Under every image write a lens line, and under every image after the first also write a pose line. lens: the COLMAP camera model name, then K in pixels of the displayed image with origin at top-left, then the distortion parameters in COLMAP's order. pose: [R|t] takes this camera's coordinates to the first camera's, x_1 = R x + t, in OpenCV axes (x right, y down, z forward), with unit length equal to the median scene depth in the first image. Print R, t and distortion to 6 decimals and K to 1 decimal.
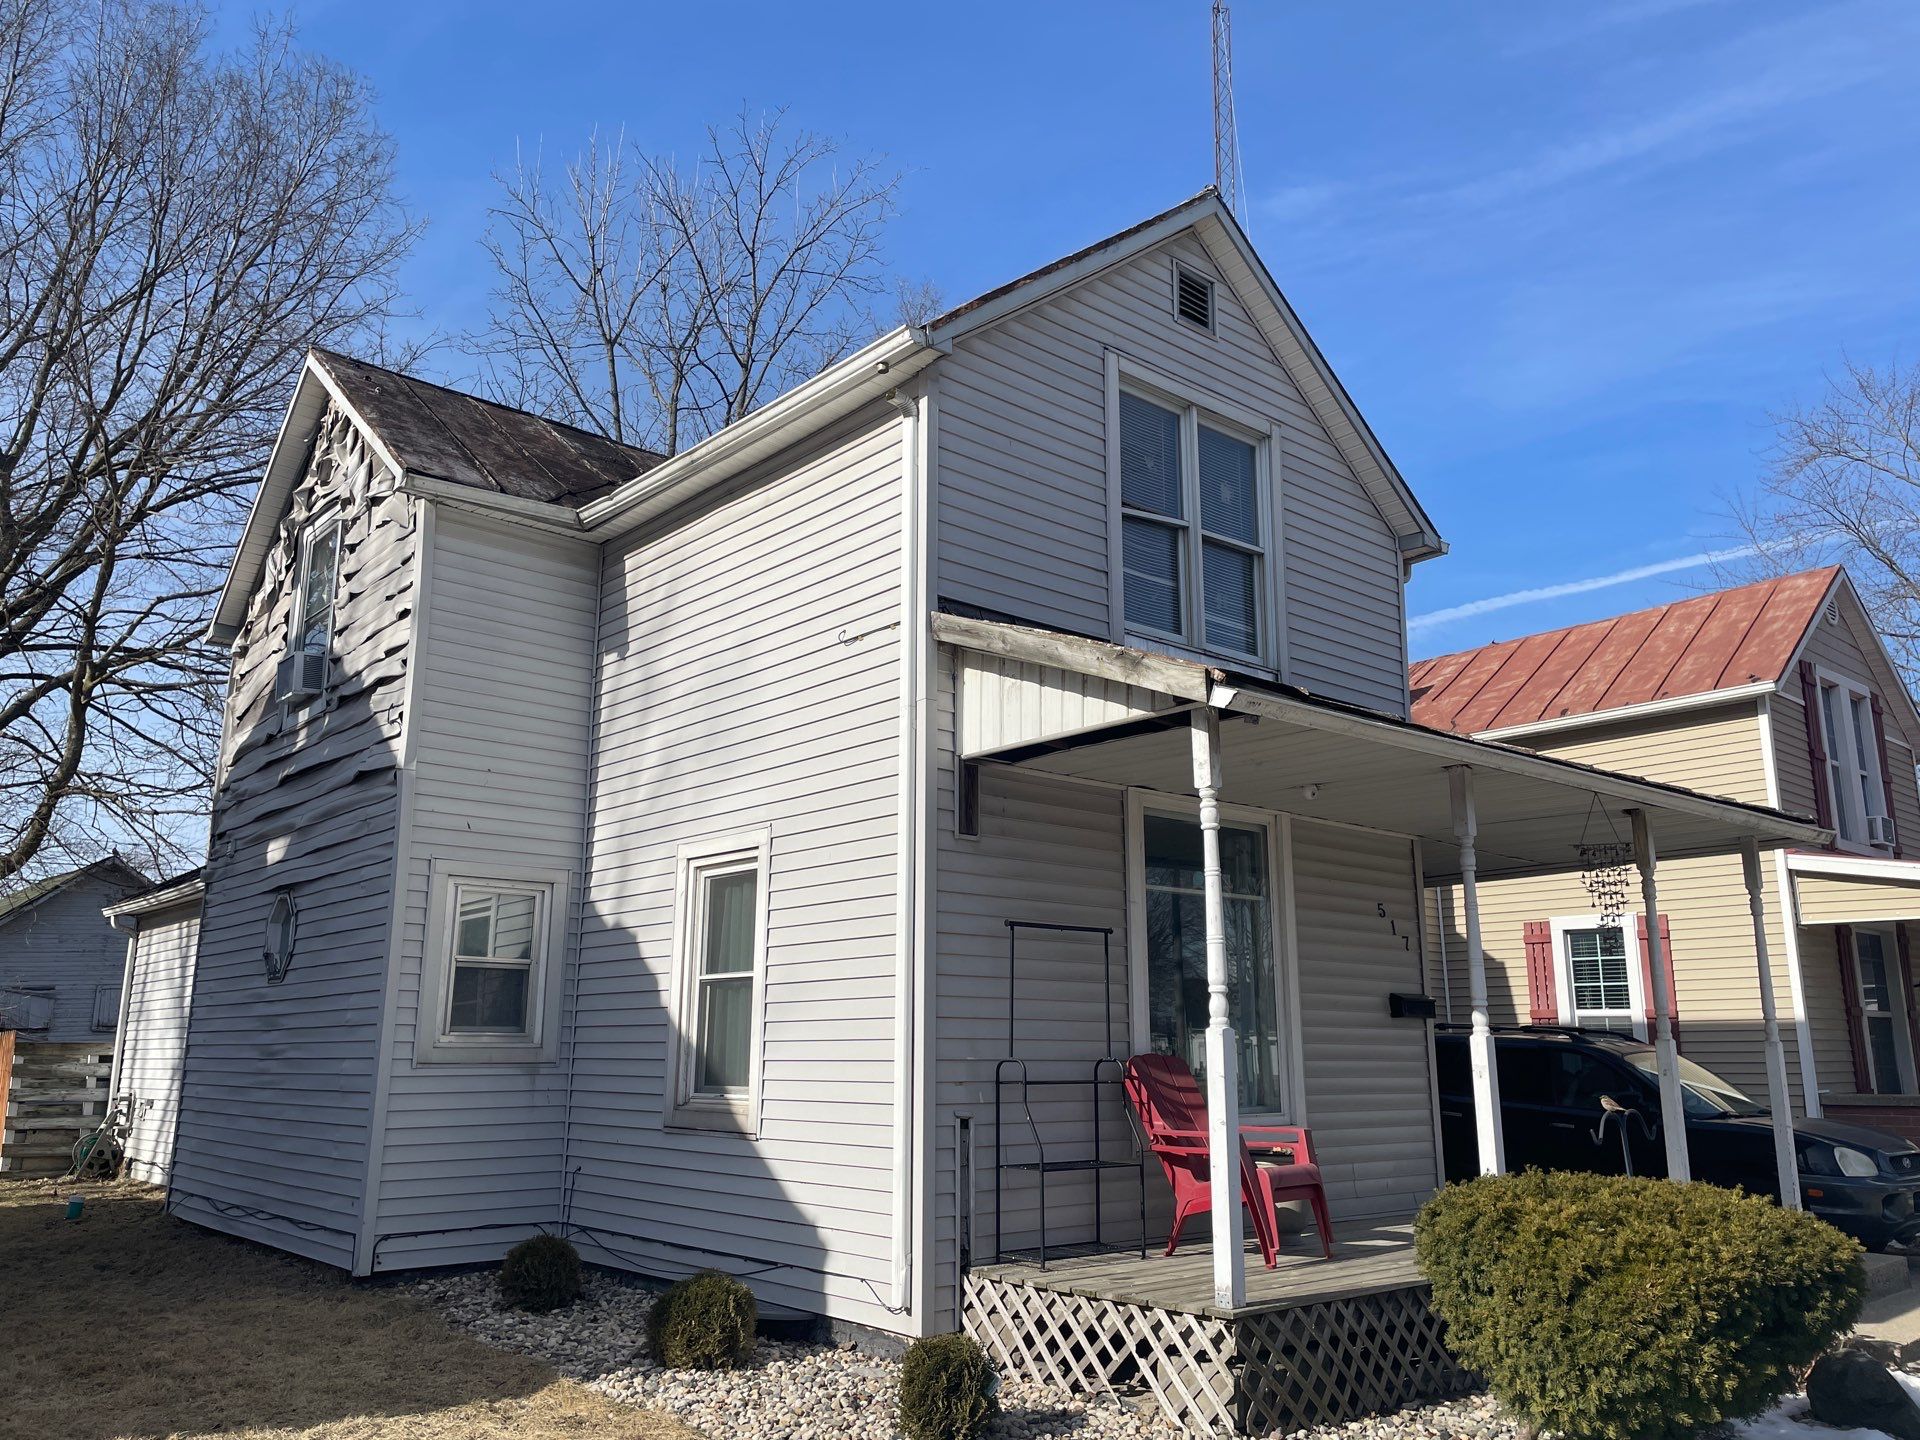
lens RADIAL K [[1454.3, 0, 968.8], [0, 1454.3, 732.7], [0, 0, 1]] dist [0.102617, -0.132846]
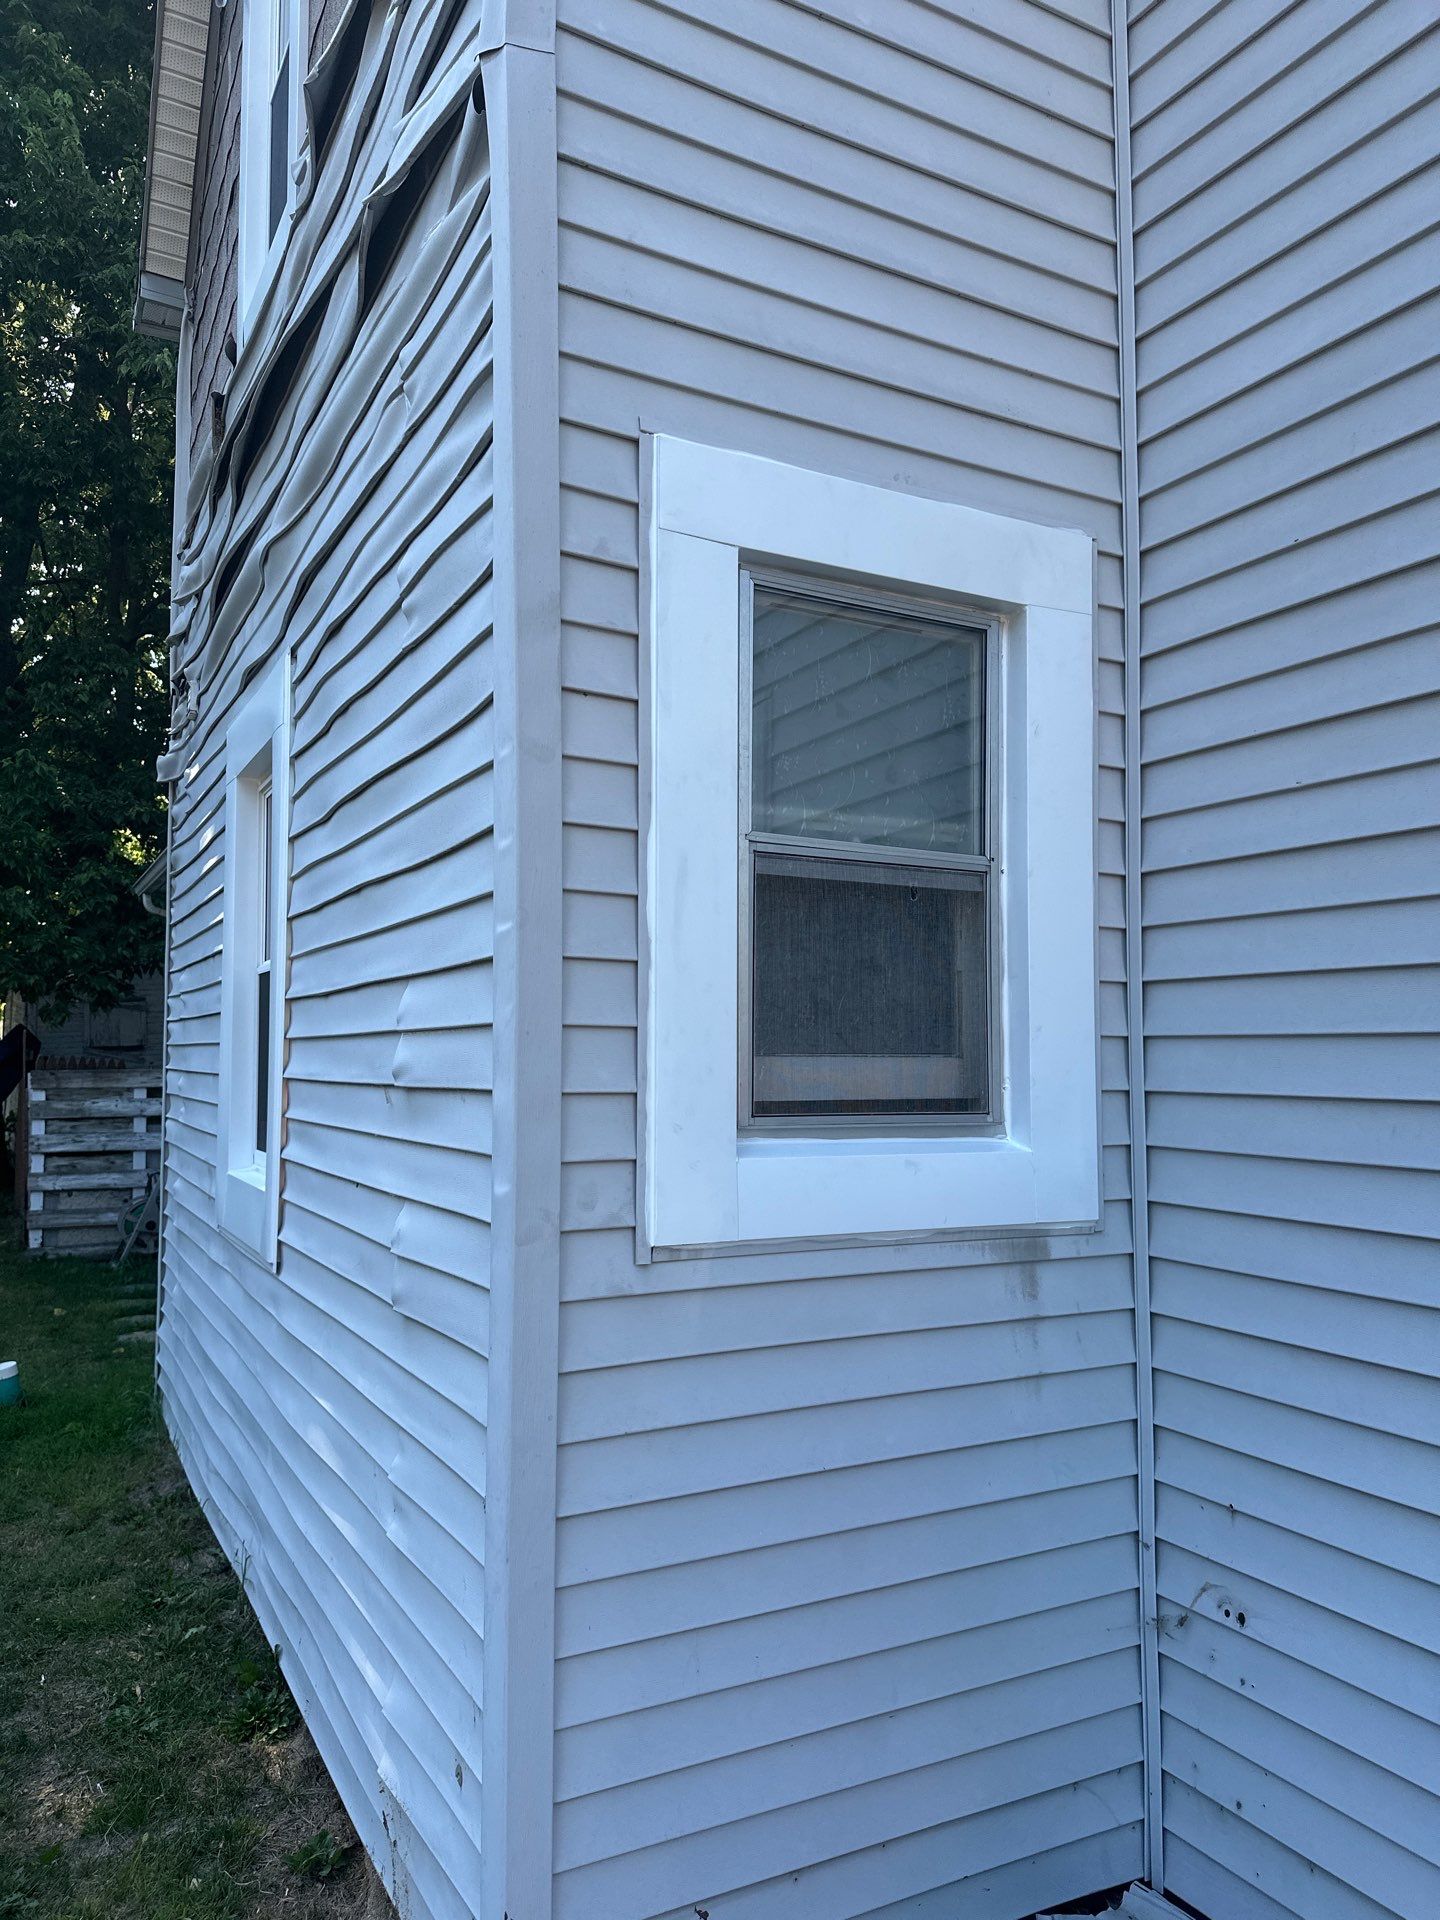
lens RADIAL K [[1346.8, 0, 720.0], [0, 1346.8, 960.0], [0, 0, 1]] dist [0.056027, -0.000601]
pose [[0.975208, -0.016179, -0.220696, -0.269754], [0.047319, 0.989502, 0.136552, 0.125748], [0.216170, -0.143610, 0.965736, 0.682172]]
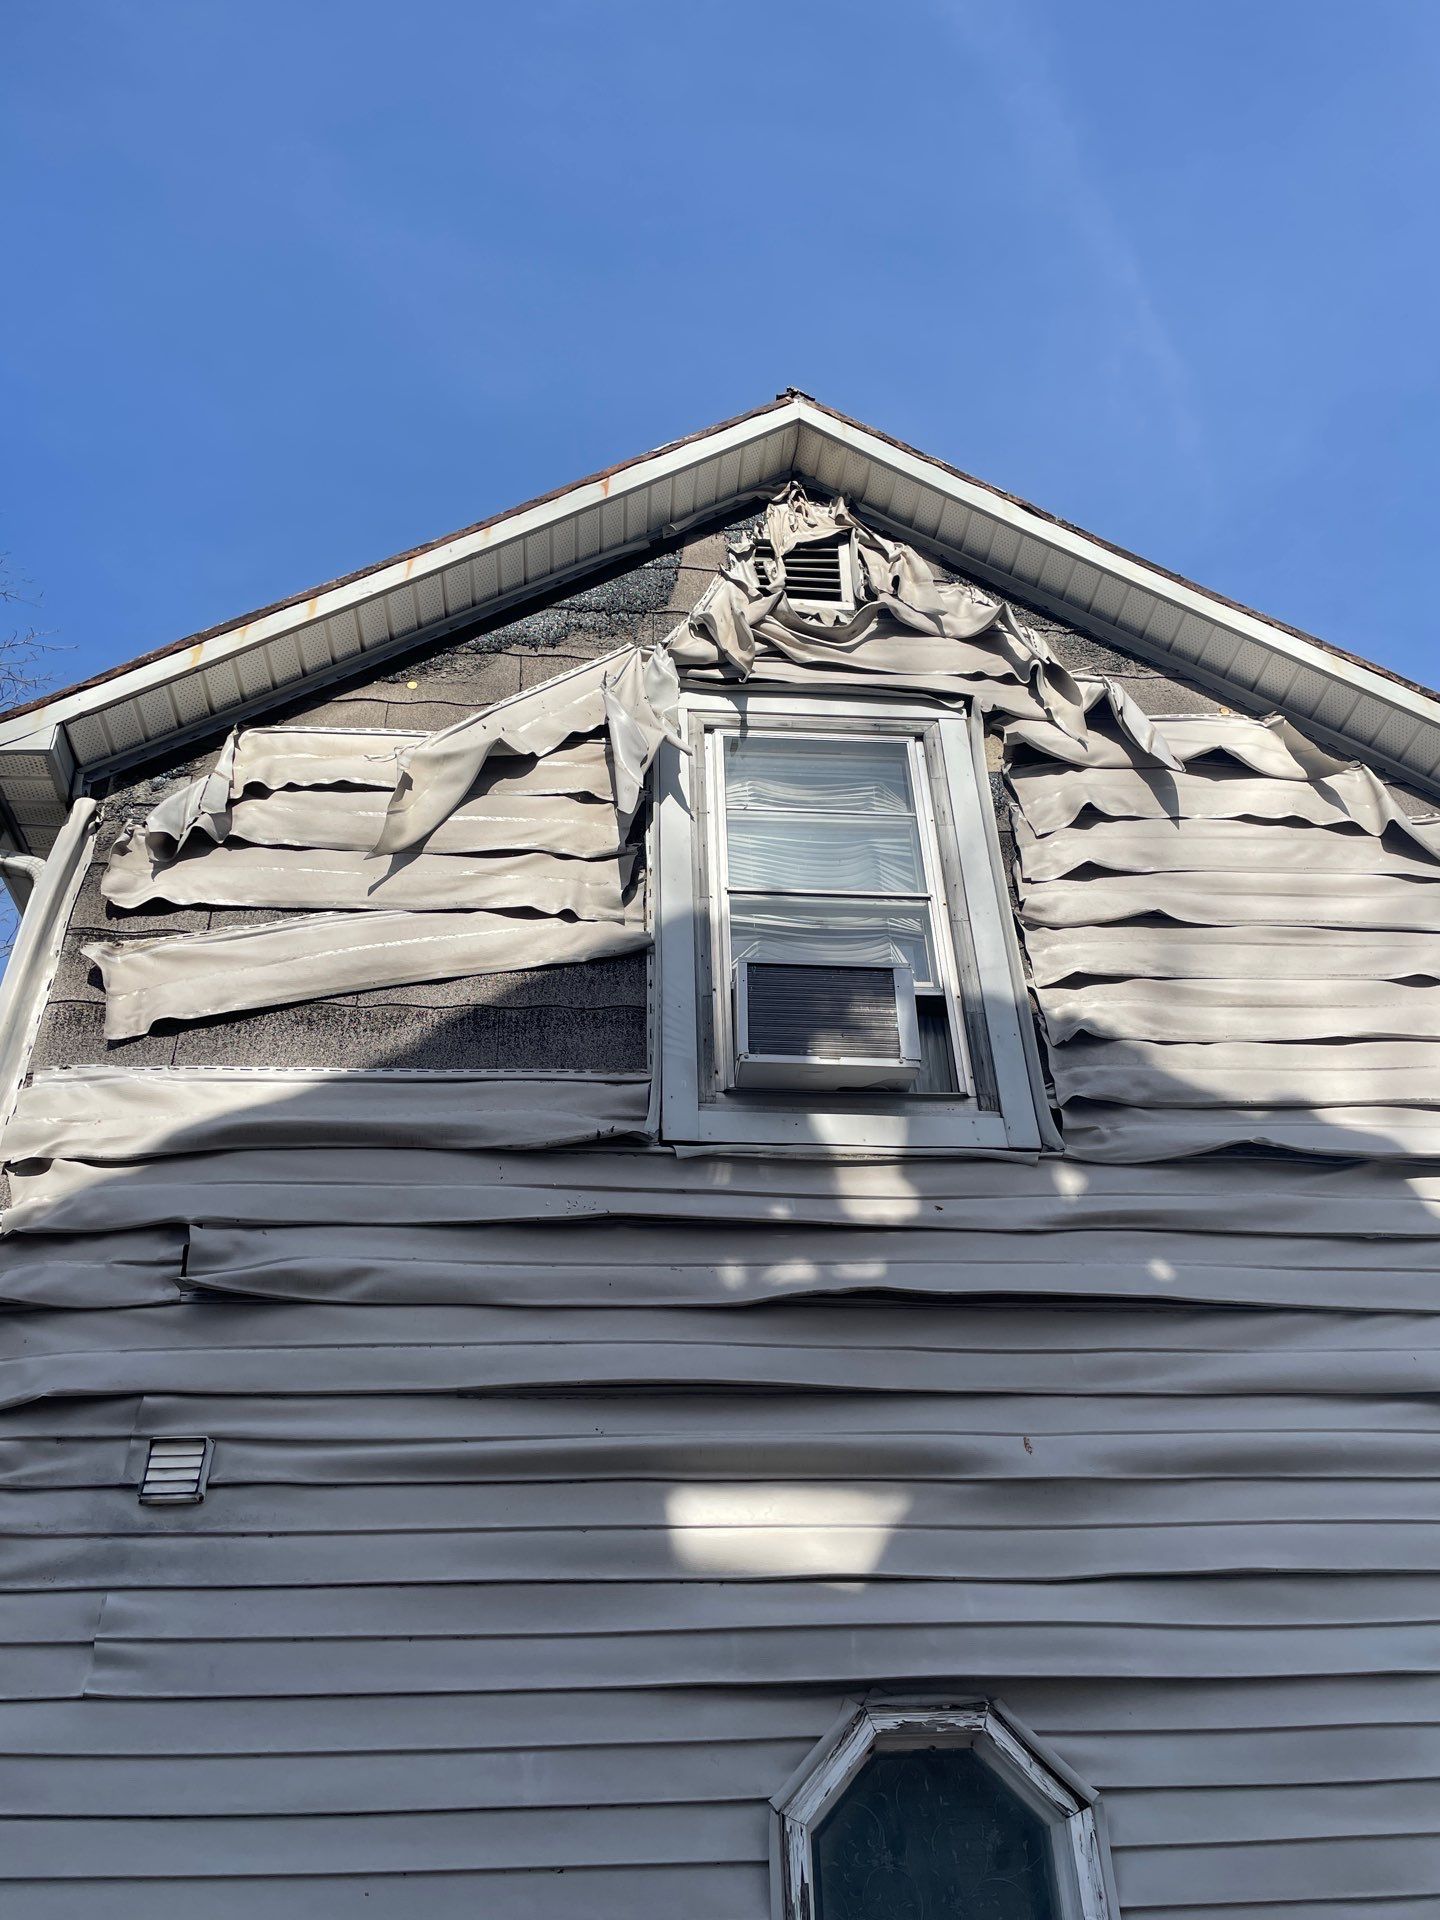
lens RADIAL K [[1454.3, 0, 726.8], [0, 1454.3, 937.3], [0, 0, 1]] dist [0.102617, -0.132846]
pose [[0.579152, 0.462157, 0.671561, -0.765025], [-0.139825, 0.867886, -0.476680, 0.124669], [-0.803139, 0.182169, 0.567259, 0.870832]]
